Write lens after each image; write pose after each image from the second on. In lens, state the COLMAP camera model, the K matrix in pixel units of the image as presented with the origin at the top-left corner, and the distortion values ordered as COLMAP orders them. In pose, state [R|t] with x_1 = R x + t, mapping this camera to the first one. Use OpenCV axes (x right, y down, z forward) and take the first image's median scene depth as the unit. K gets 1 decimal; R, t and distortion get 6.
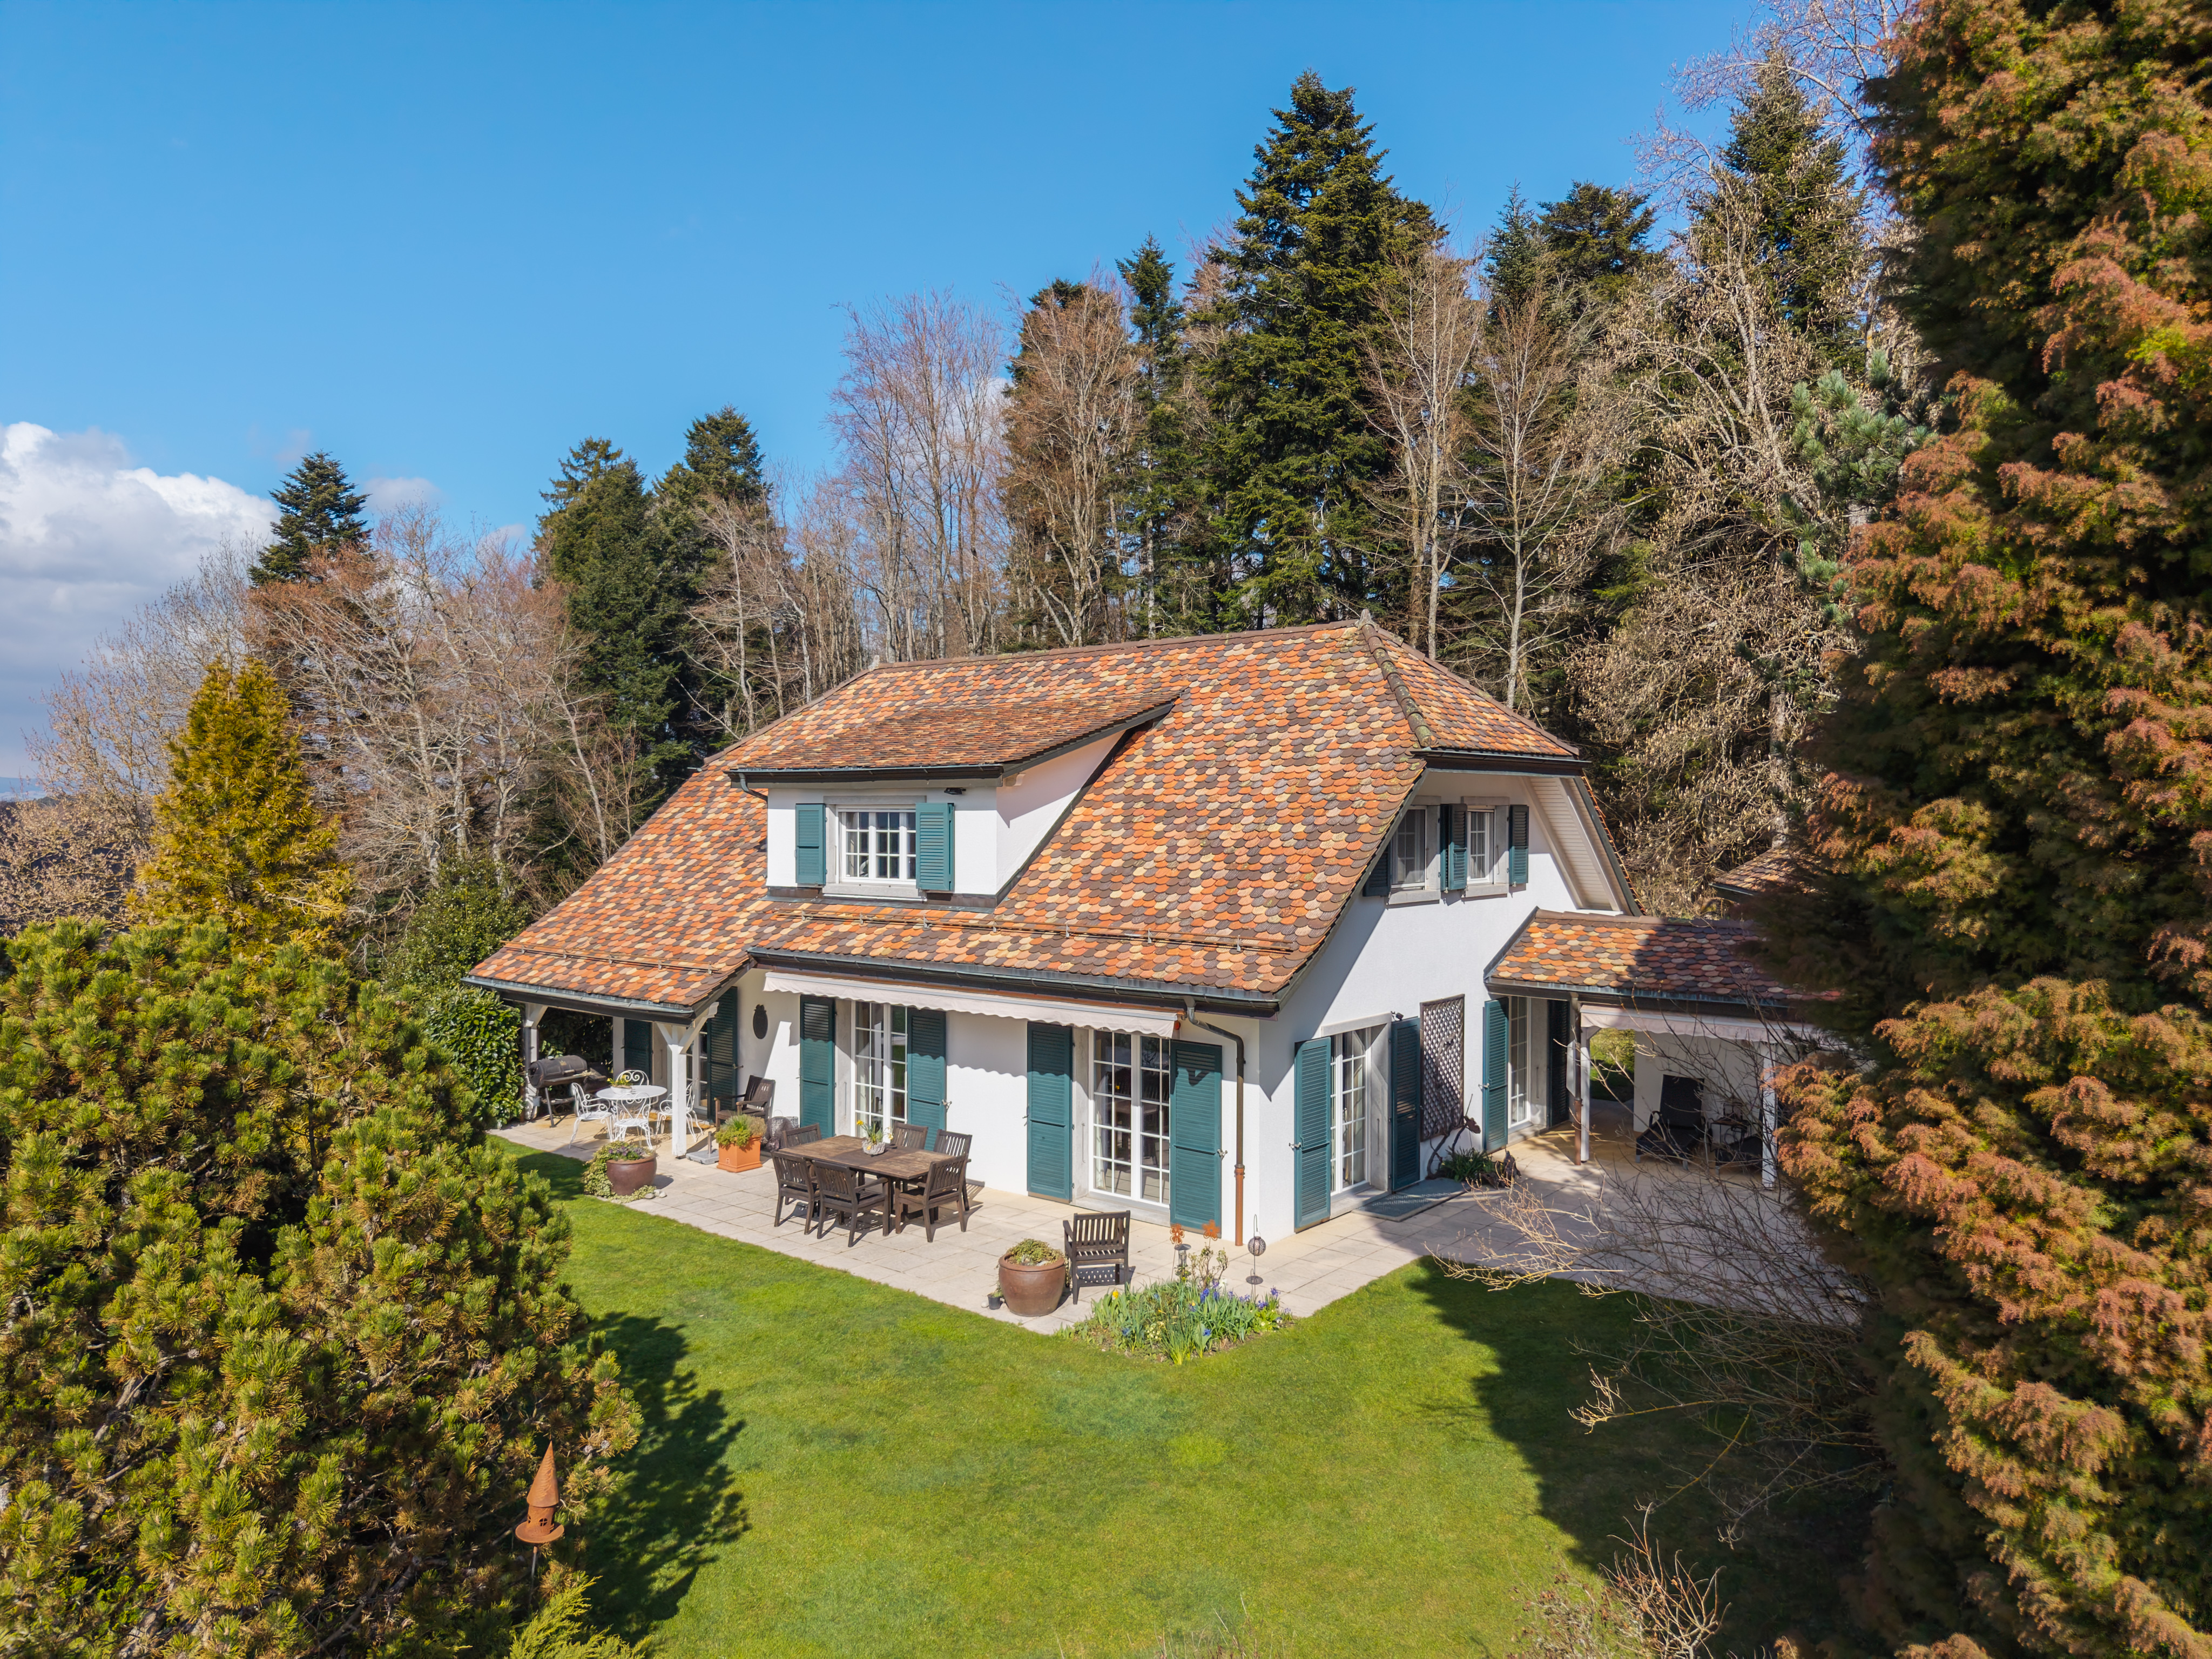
lens RADIAL K [[1491.8, 0, 1106.0], [0, 1491.8, 829.5], [0, 0, 1]] dist [0.041135, -0.000393]
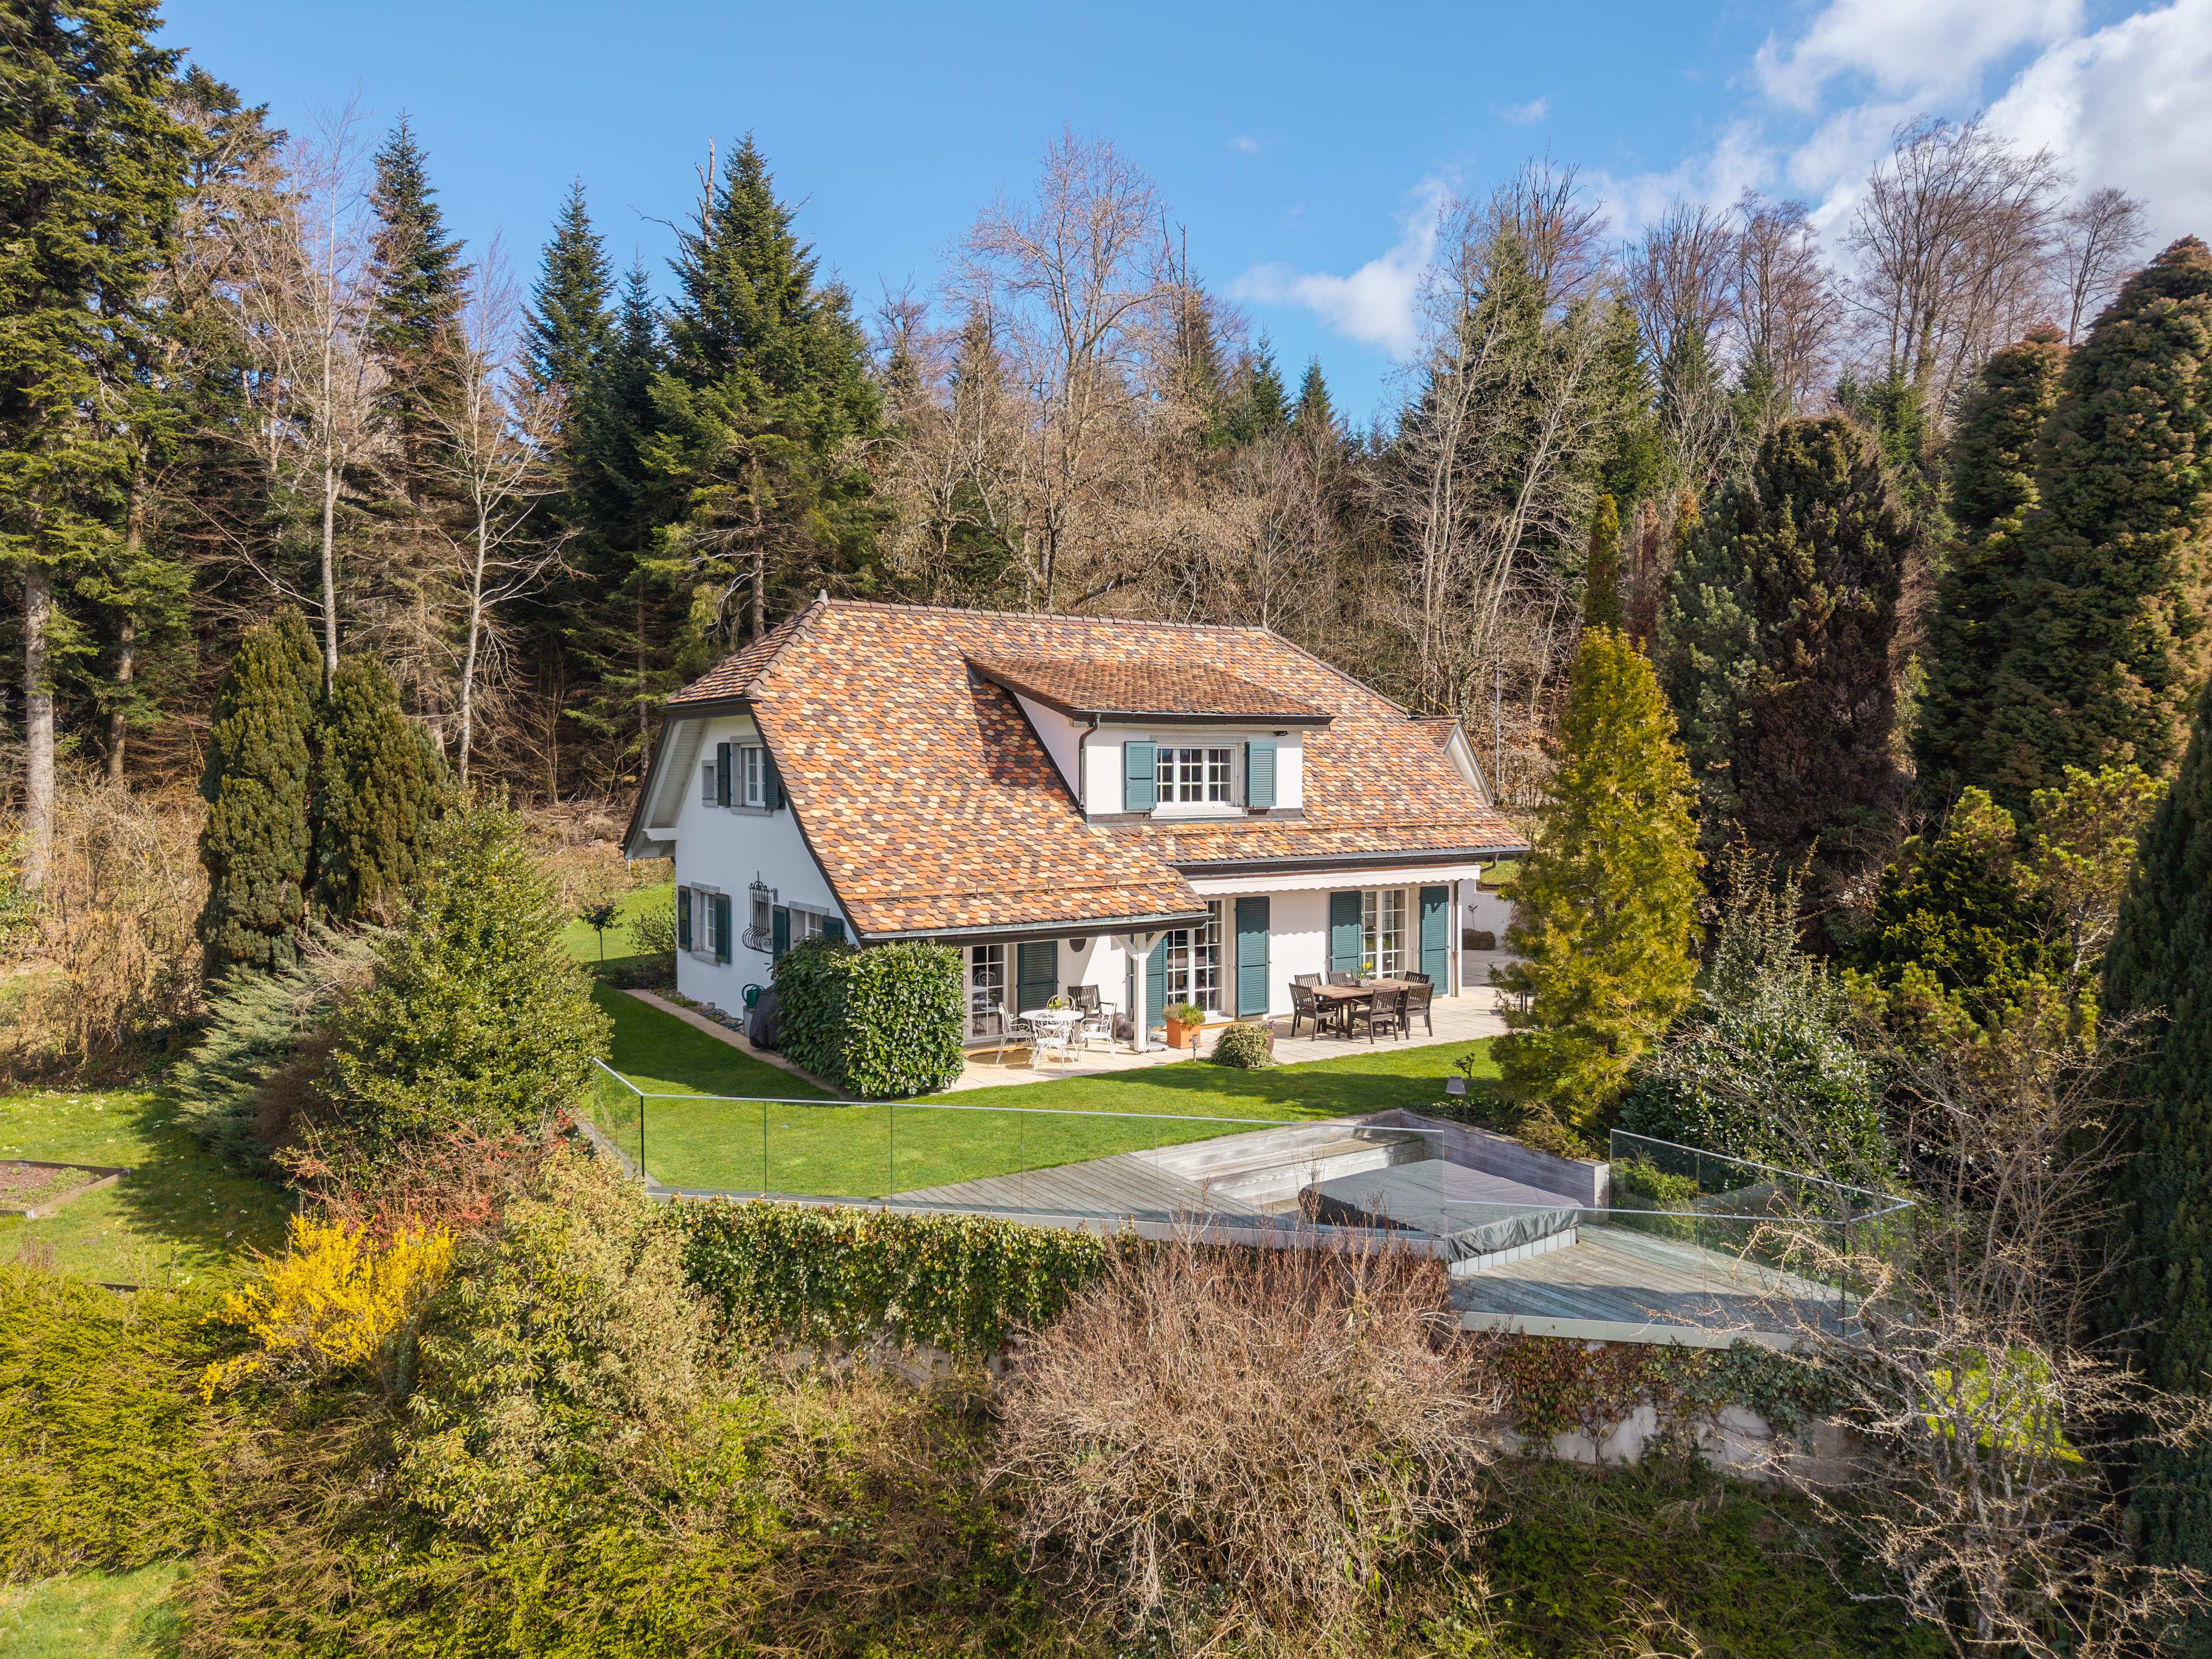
lens RADIAL K [[1491.8, 0, 1106.0], [0, 1491.8, 829.5], [0, 0, 1]] dist [0.041135, -0.000393]
pose [[0.298319, -0.054327, 0.952919, -1.428661], [0.010474, 0.998505, 0.053647, -0.013063], [-0.954409, -0.006023, 0.298442, 0.716897]]
